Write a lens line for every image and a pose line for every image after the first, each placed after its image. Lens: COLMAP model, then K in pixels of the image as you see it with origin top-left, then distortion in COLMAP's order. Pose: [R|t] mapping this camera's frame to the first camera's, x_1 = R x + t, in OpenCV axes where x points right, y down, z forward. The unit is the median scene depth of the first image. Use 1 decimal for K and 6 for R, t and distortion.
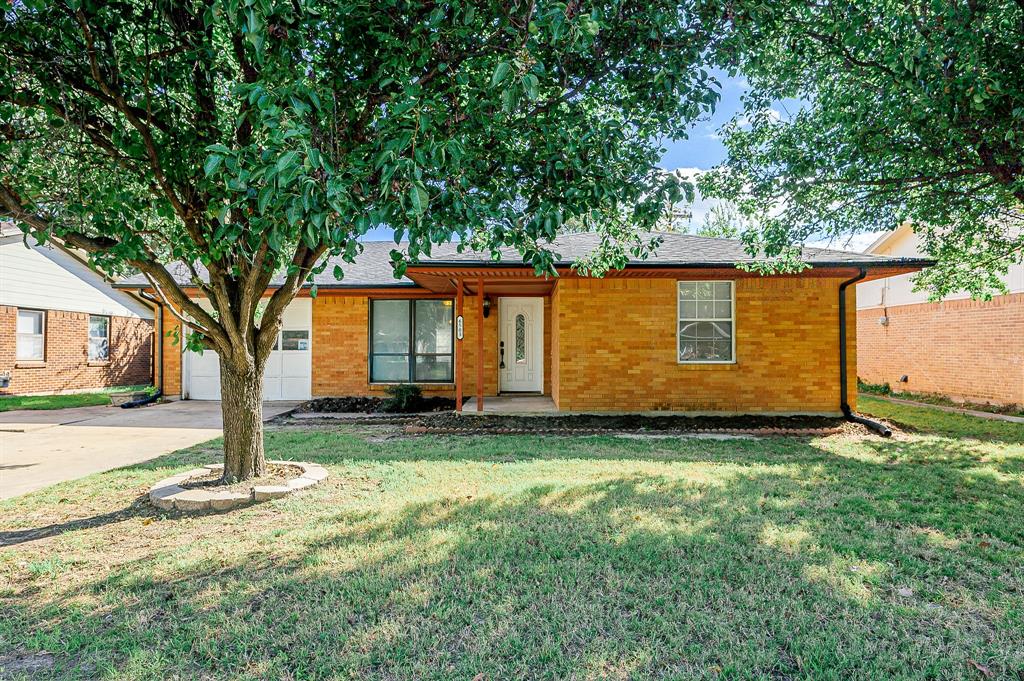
lens RADIAL K [[611.2, 0, 512.0], [0, 611.2, 340.5], [0, 0, 1]] dist [-0.000637, -0.000253]
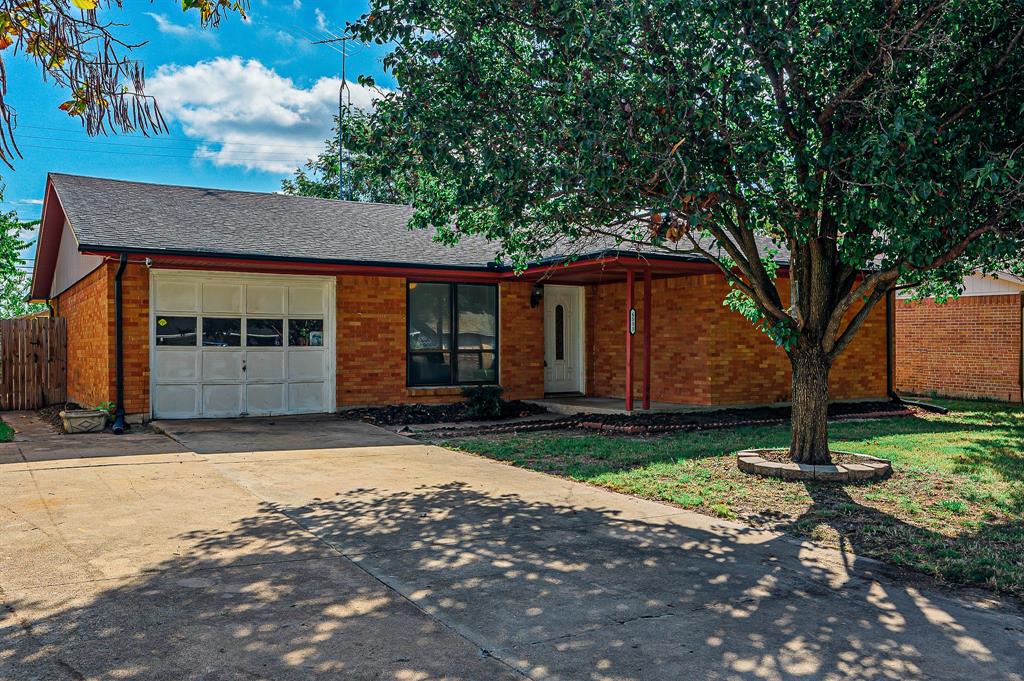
lens RADIAL K [[882.1, 0, 512.0], [0, 882.1, 340.5], [0, 0, 1]] dist [-0.001811, -0.000695]
pose [[0.845296, 0.001844, 0.534294, -0.797446], [-0.006919, 0.999948, 0.007496, -0.000487], [-0.534253, -0.010033, 0.845265, -0.037117]]
